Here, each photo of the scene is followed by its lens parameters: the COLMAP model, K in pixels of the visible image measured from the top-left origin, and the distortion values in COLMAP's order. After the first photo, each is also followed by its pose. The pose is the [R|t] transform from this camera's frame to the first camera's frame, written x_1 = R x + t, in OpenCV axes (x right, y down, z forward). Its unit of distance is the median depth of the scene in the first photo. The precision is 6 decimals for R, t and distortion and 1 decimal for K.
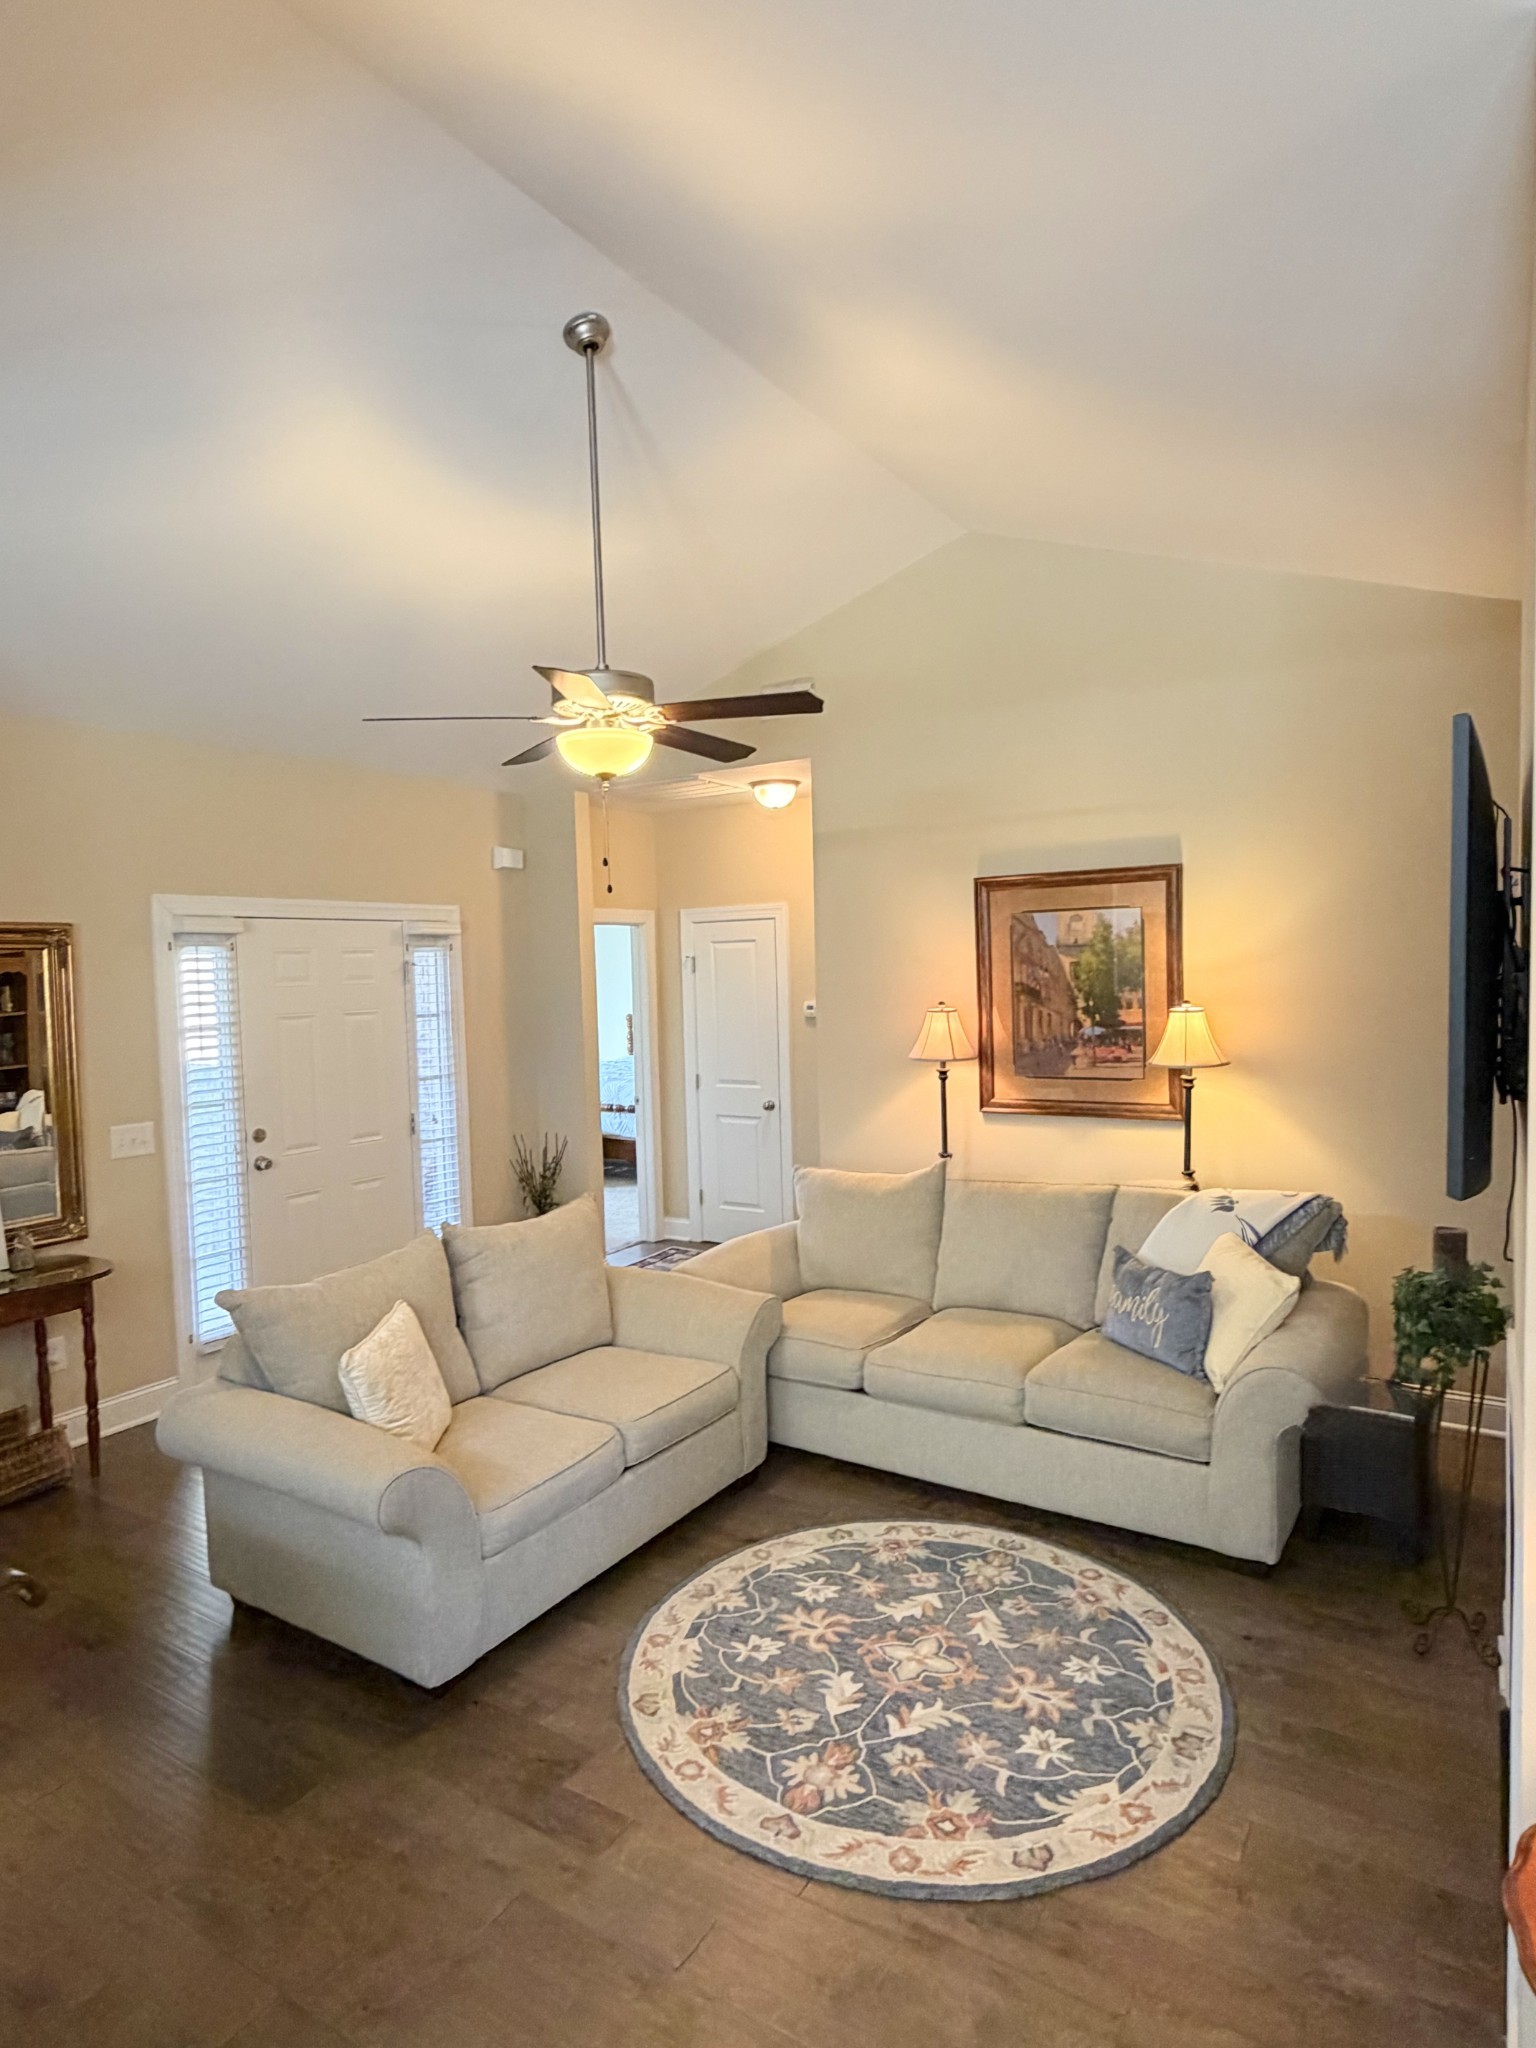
lens RADIAL K [[1168.9, 0, 771.6], [0, 1168.9, 1031.8], [0, 0, 1]] dist [0.005568, 0.001737]
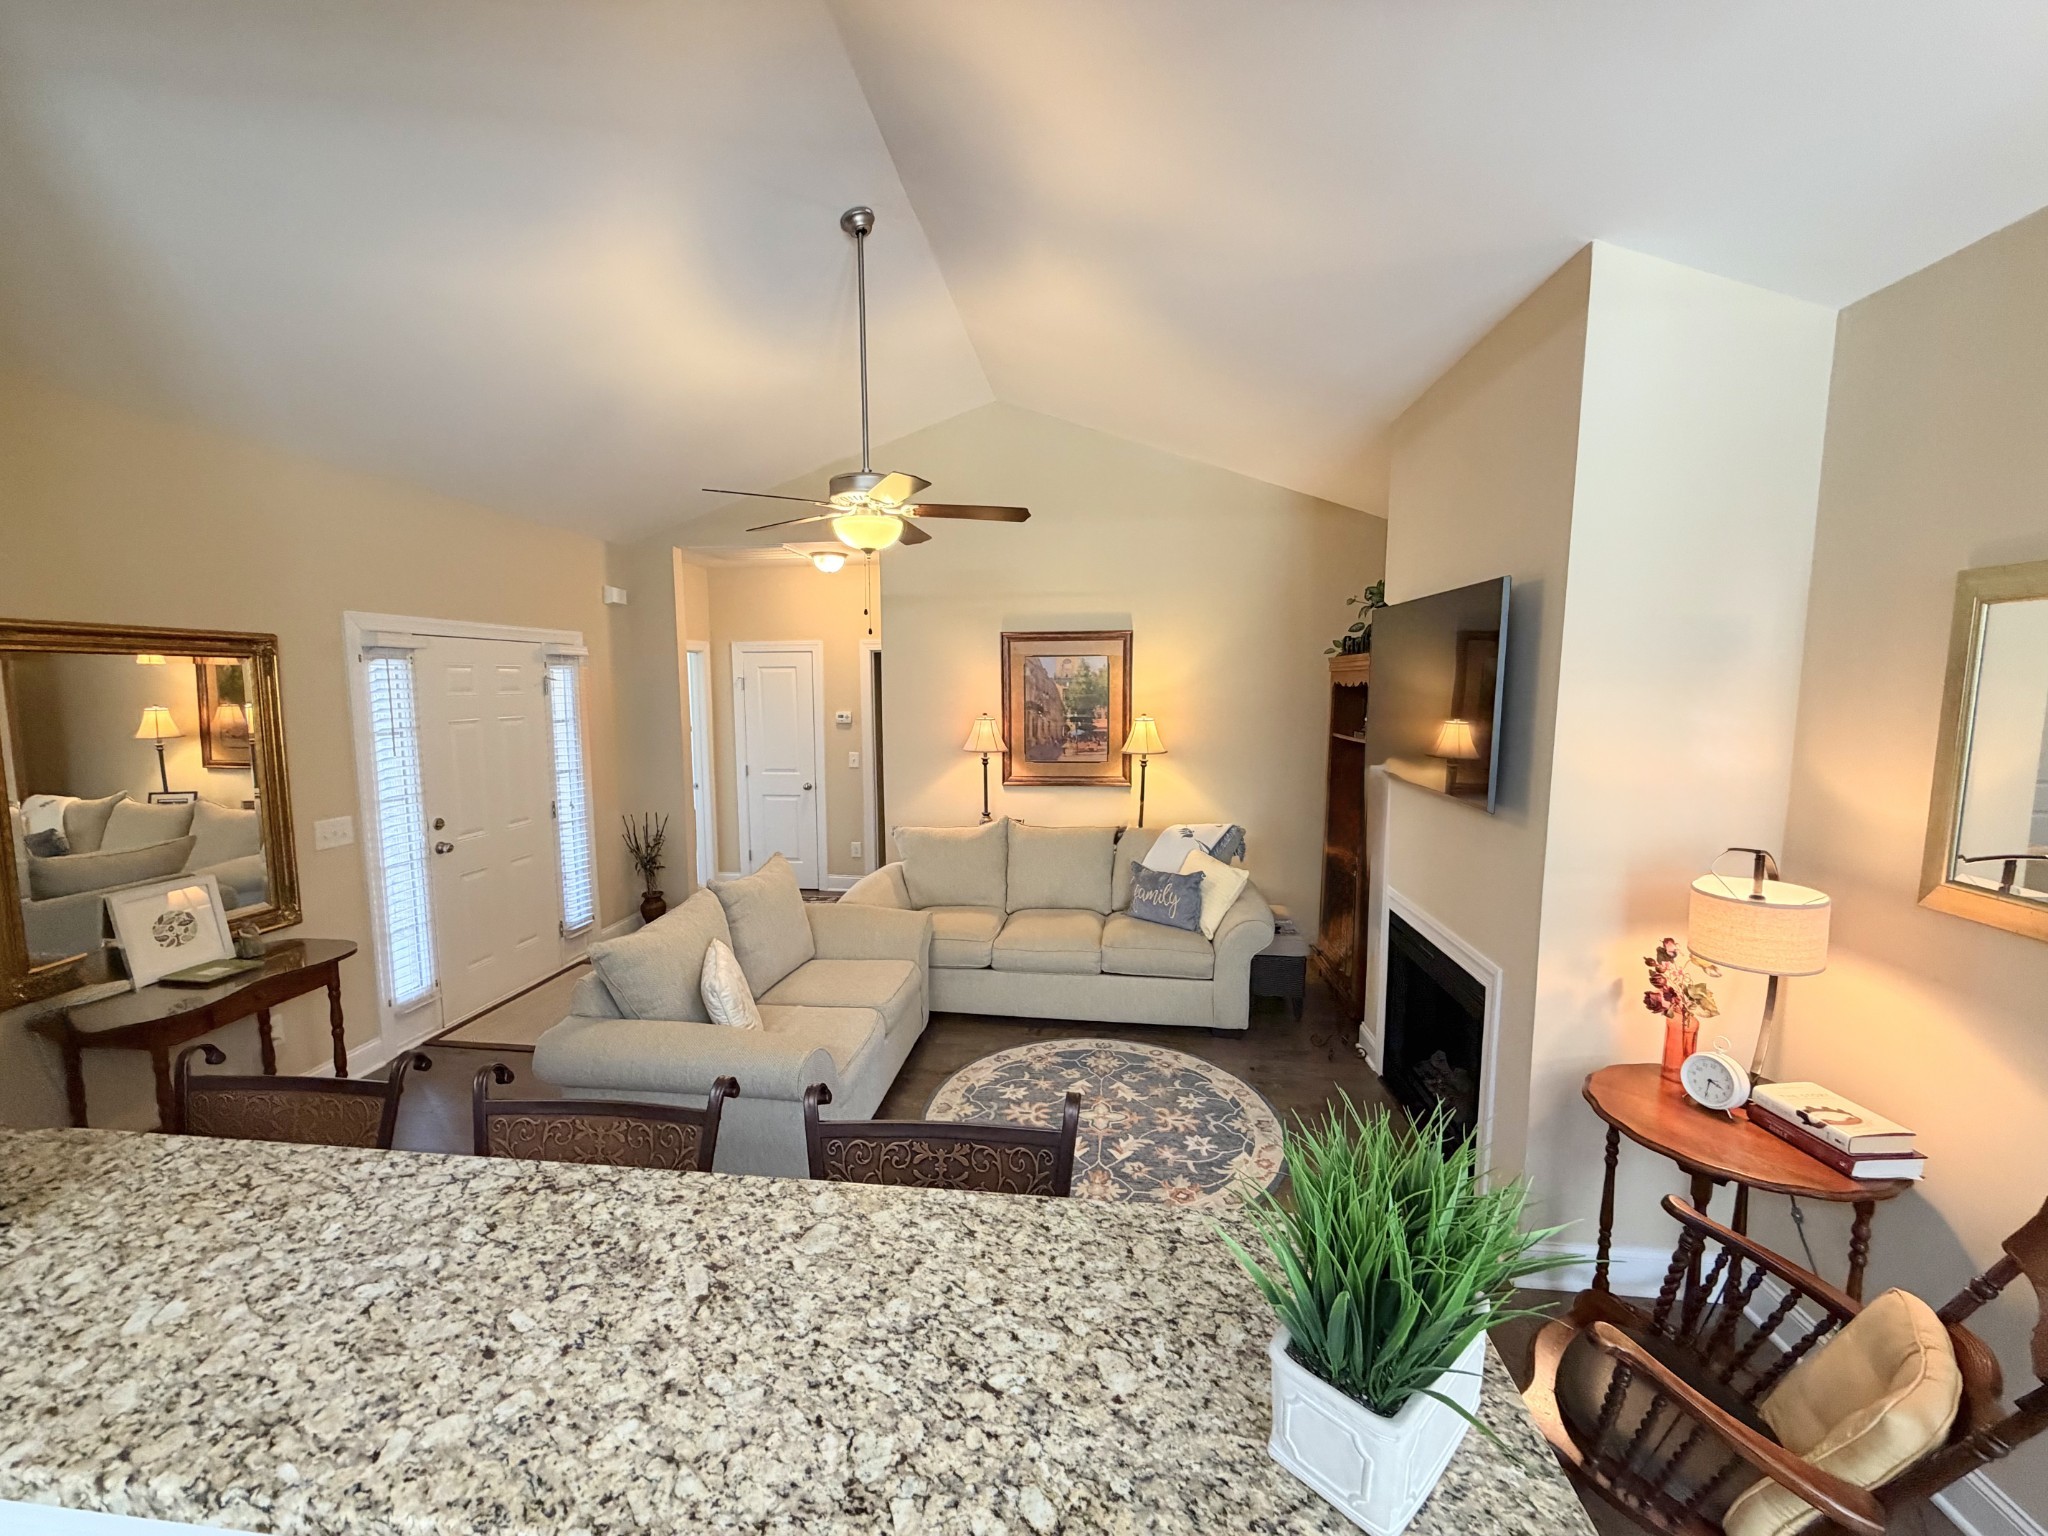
lens RADIAL K [[814.4, 0, 1020.3], [0, 814.4, 771.3], [0, 0, 1]] dist [0.000673, 0.000177]
pose [[0.904070, -0.022541, 0.426790, -0.278936], [0.002958, 0.998914, 0.046493, 0.000389], [-0.427374, -0.040771, 0.903155, 0.024815]]
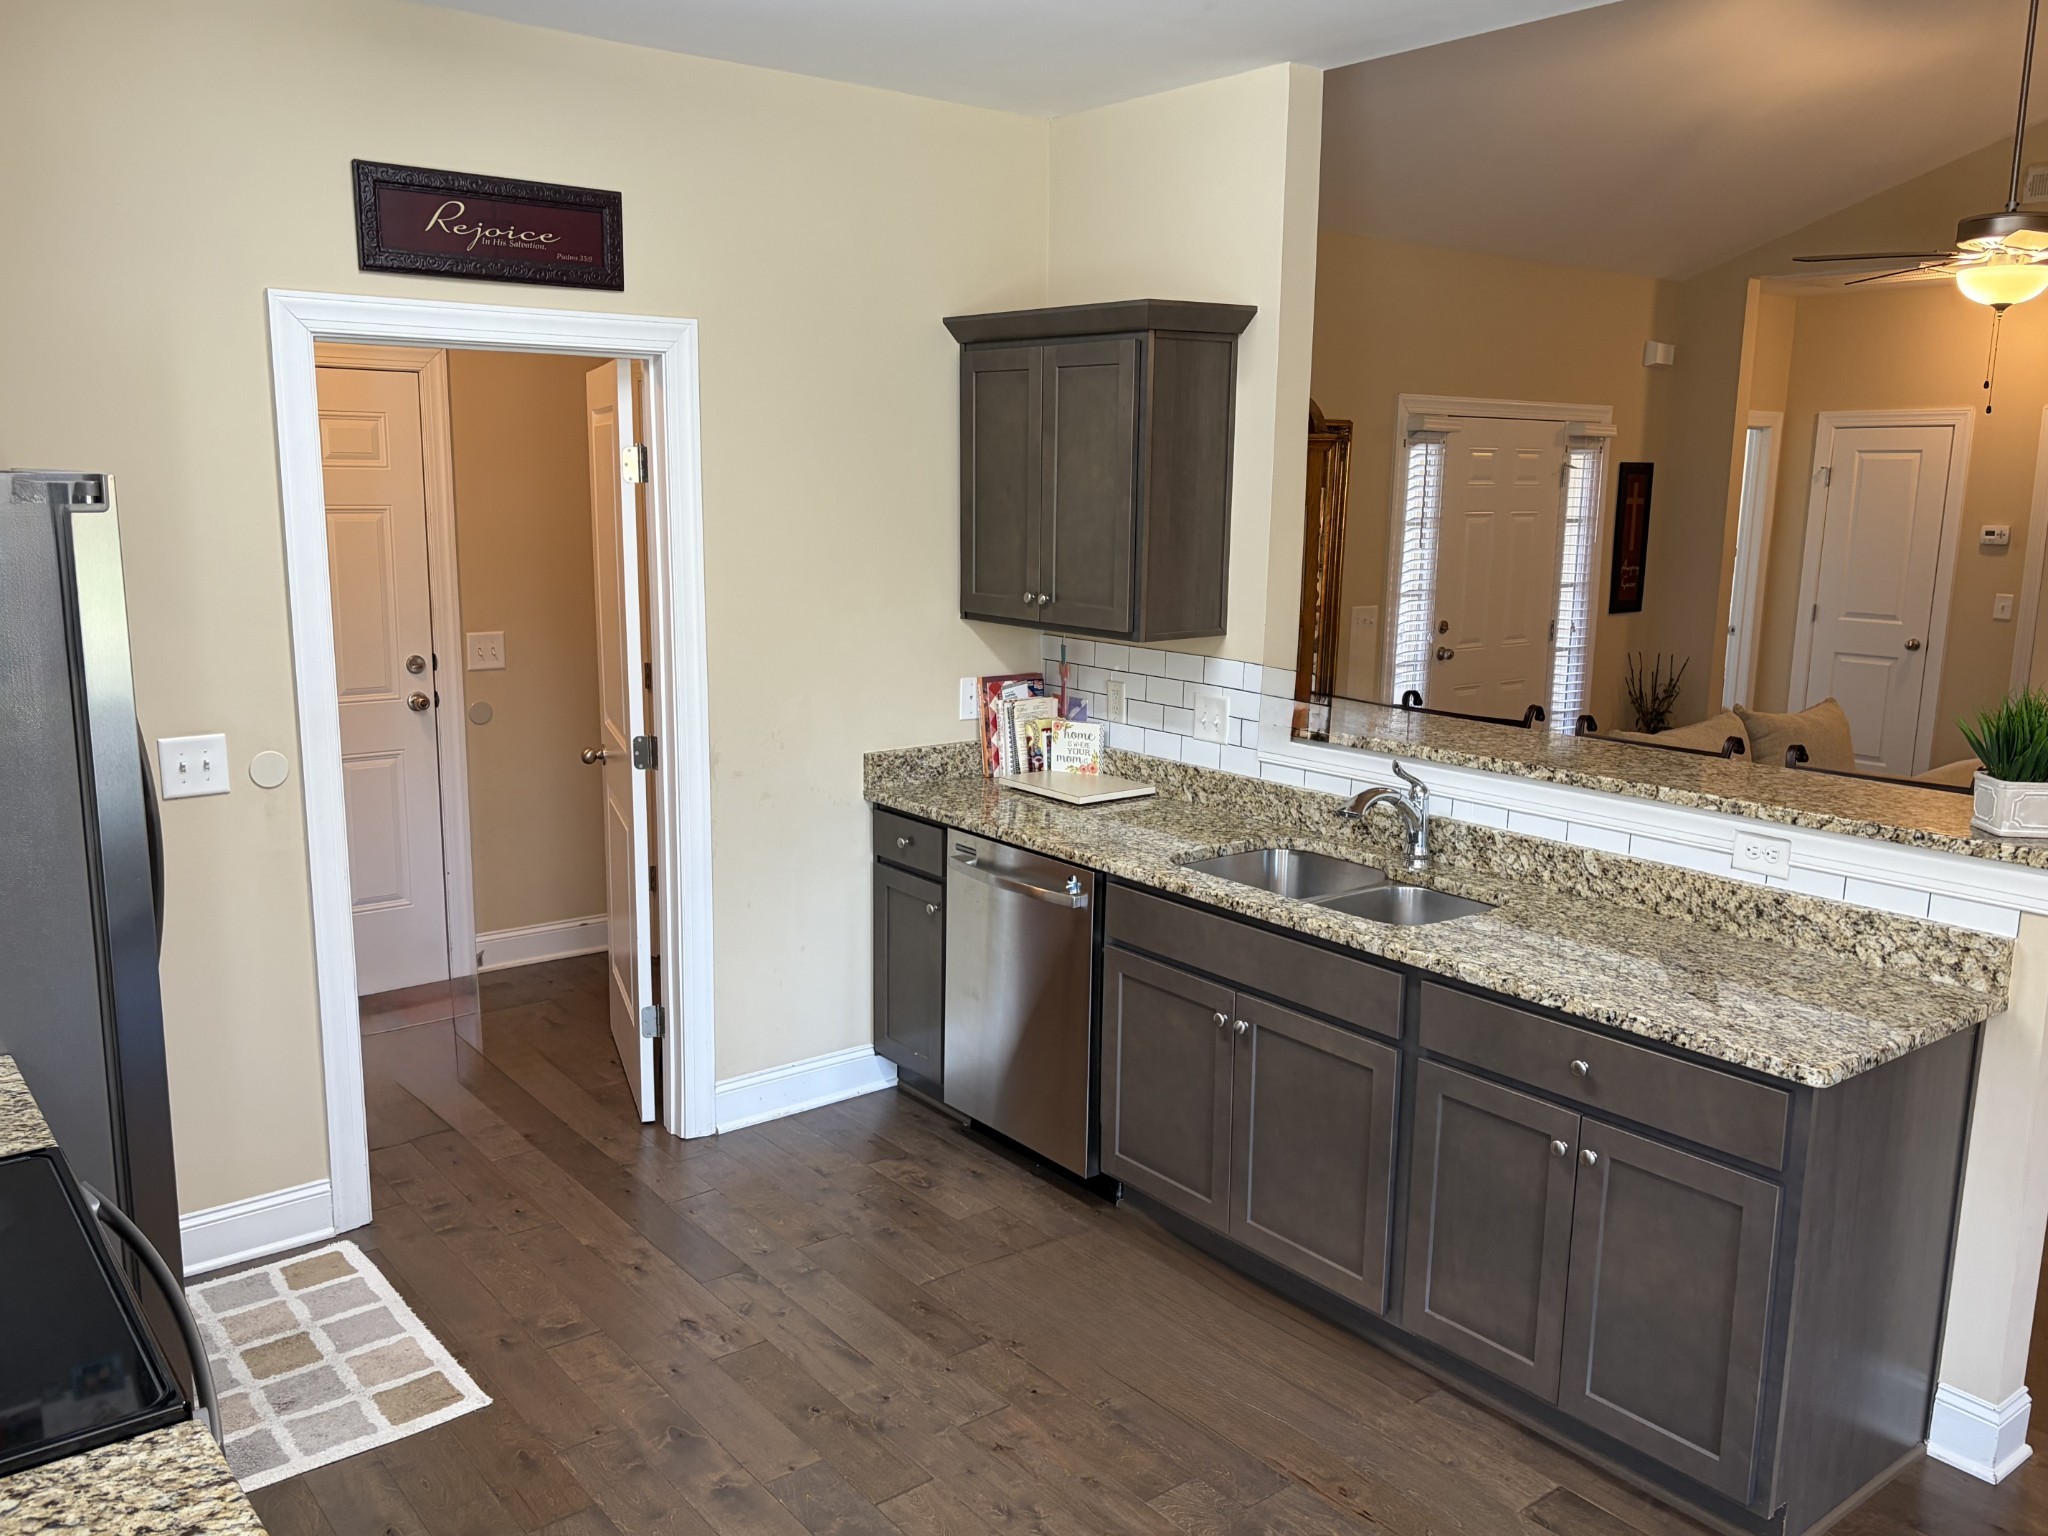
lens RADIAL K [[1643.7, 0, 1025.1], [0, 1643.7, 777.9], [0, 0, 1]] dist [0.032614, -0.017676]
pose [[0.940215, 0.102053, -0.324931, -0.317478], [-0.058522, 0.988271, 0.141051, 0.038253], [0.335515, -0.113603, 0.935160, -0.576996]]
